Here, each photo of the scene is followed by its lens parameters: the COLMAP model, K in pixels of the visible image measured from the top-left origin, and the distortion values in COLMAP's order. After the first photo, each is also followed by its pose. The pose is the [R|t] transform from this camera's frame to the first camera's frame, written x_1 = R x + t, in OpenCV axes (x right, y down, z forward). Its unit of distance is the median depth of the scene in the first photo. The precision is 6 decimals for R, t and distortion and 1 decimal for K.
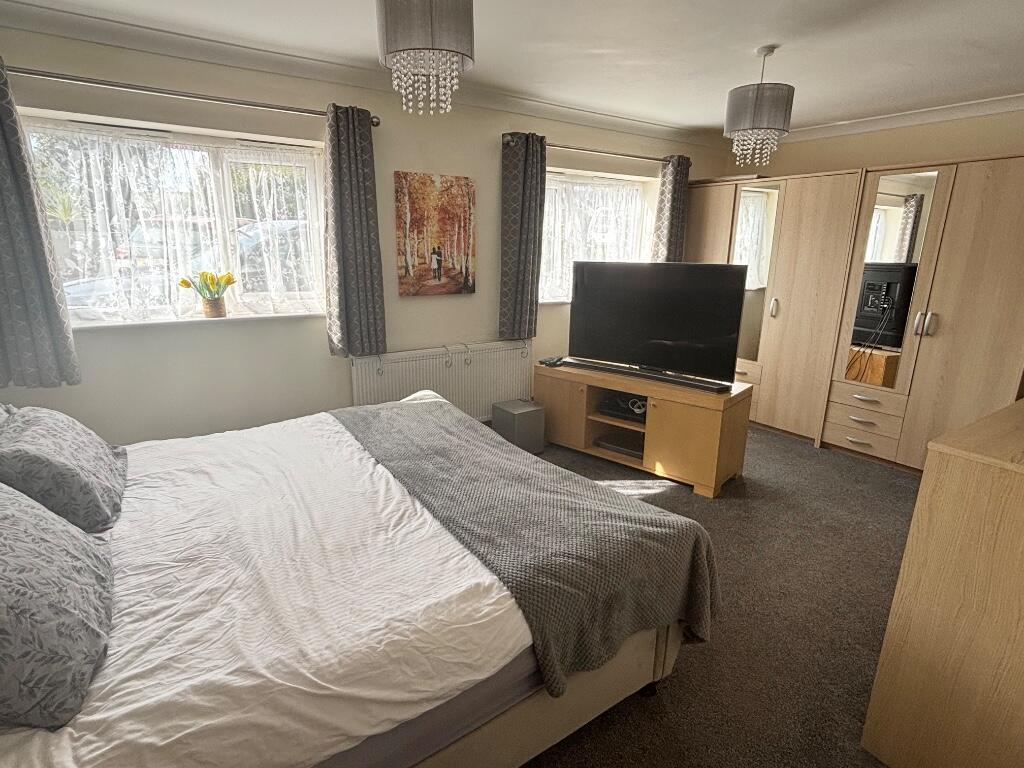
lens RADIAL K [[542.8, 0, 513.3], [0, 542.8, 385.0], [0, 0, 1]] dist [-0.024250, -0.001042]
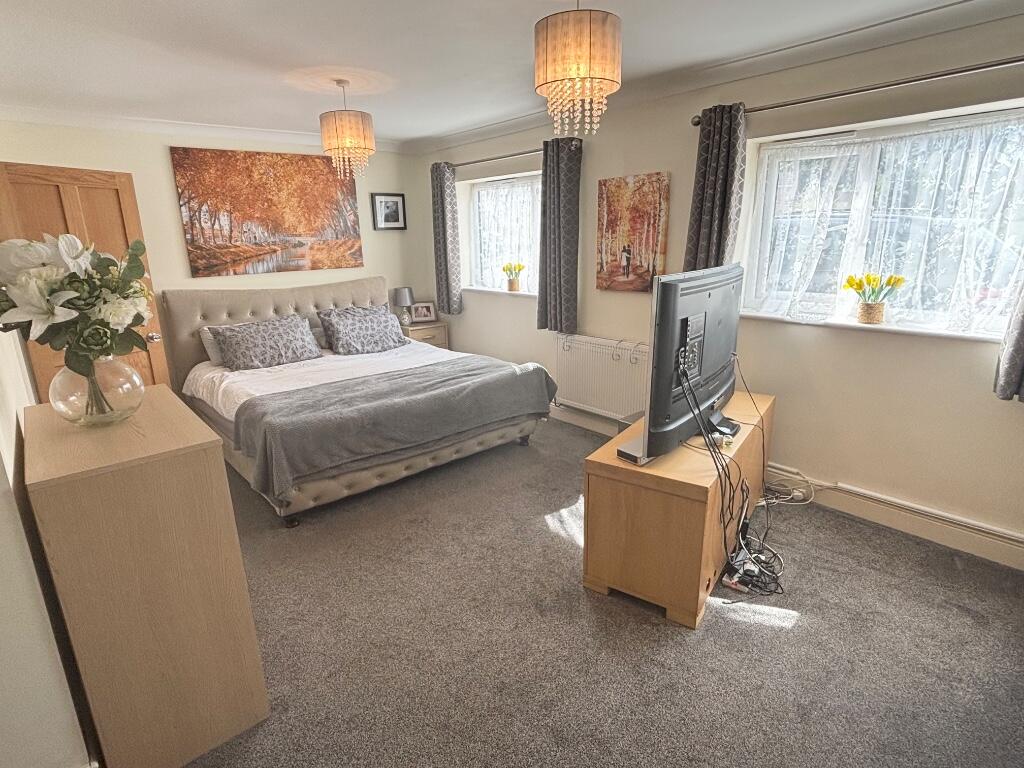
lens RADIAL K [[542.8, 0, 511.8], [0, 542.8, 386.7], [0, 0, 1]] dist [-0.024250, -0.001042]
pose [[0.125907, 0.228624, -0.965339, 0.905245], [-0.239880, 0.951222, 0.193994, -0.143783], [0.962603, 0.207140, 0.174608, 0.658409]]
